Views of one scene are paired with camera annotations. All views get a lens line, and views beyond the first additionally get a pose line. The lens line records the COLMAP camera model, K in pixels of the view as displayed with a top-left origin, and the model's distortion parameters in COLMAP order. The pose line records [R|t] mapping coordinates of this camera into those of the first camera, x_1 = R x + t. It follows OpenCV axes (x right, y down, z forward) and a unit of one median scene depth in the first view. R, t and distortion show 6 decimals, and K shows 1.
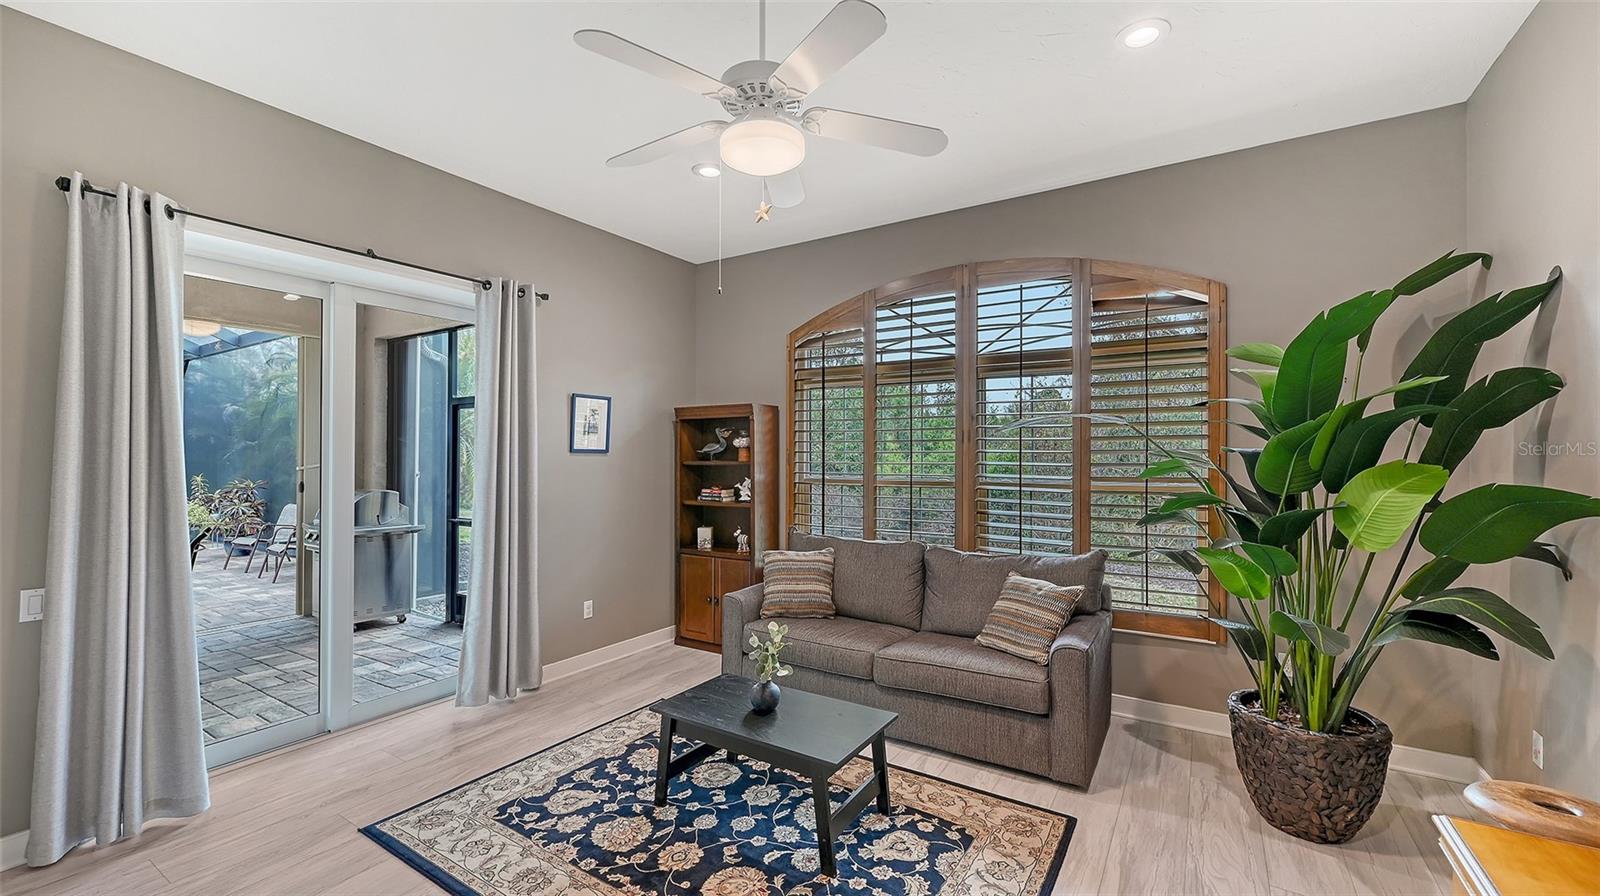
lens RADIAL K [[639.6, 0, 799.0], [0, 639.6, 455.5], [0, 0, 1]] dist [-0.001249, -0.000165]
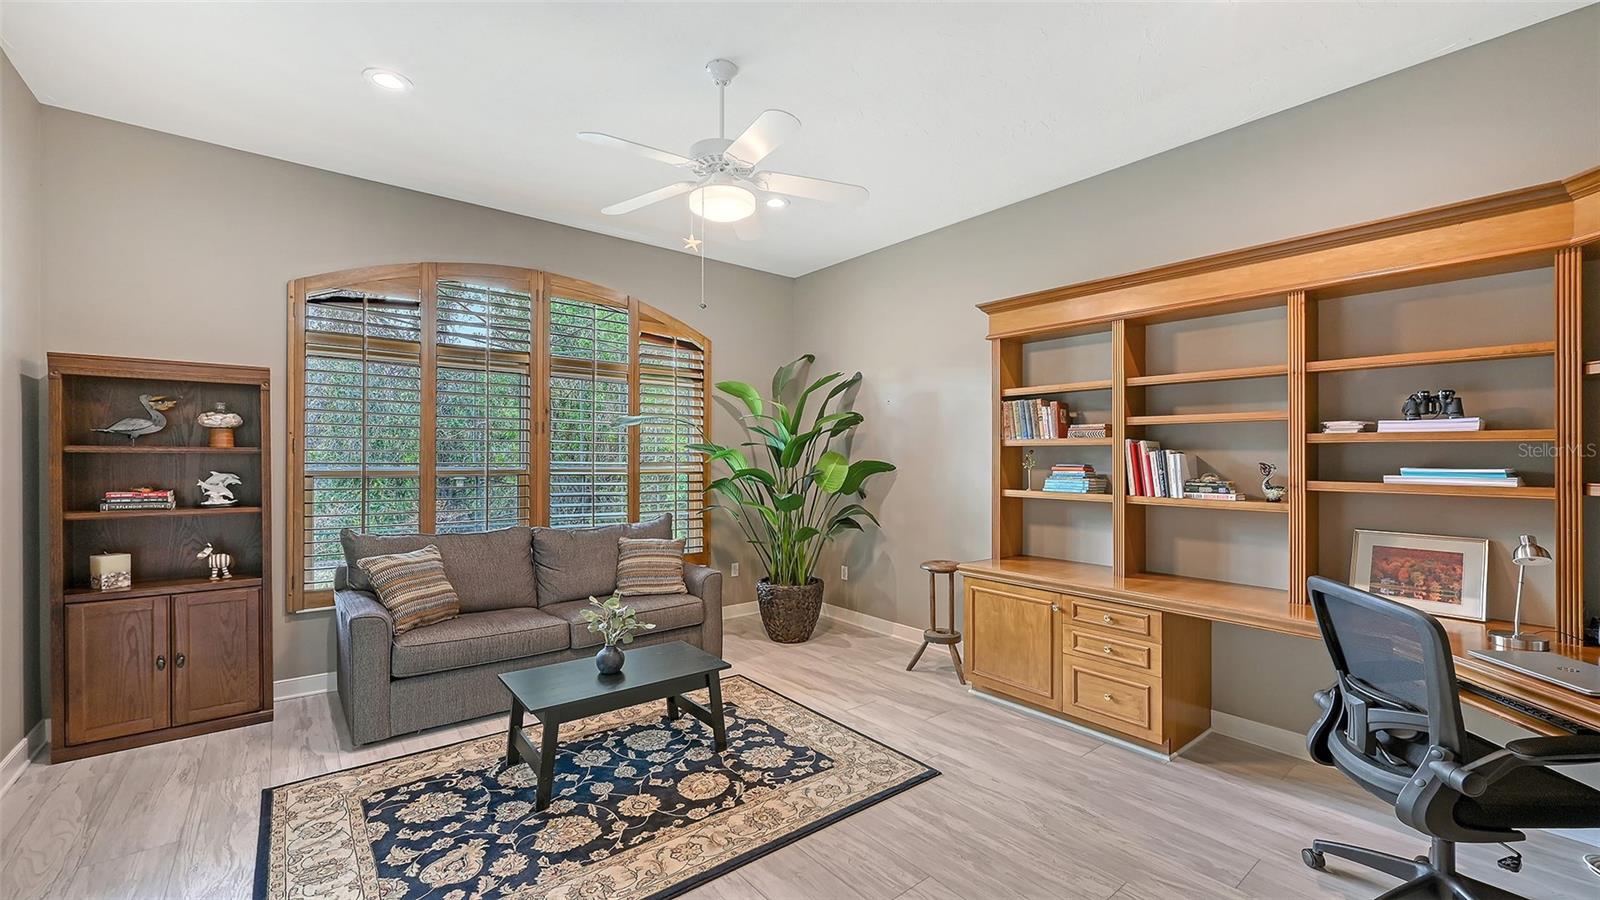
lens RADIAL K [[639.6, 0, 800.4], [0, 639.6, 455.0], [0, 0, 1]] dist [-0.001249, -0.000165]
pose [[0.318774, 0.003732, 0.947823, -0.978180], [-0.008551, 0.999963, -0.001061, 0.022178], [-0.947792, -0.007767, 0.318794, 0.338398]]
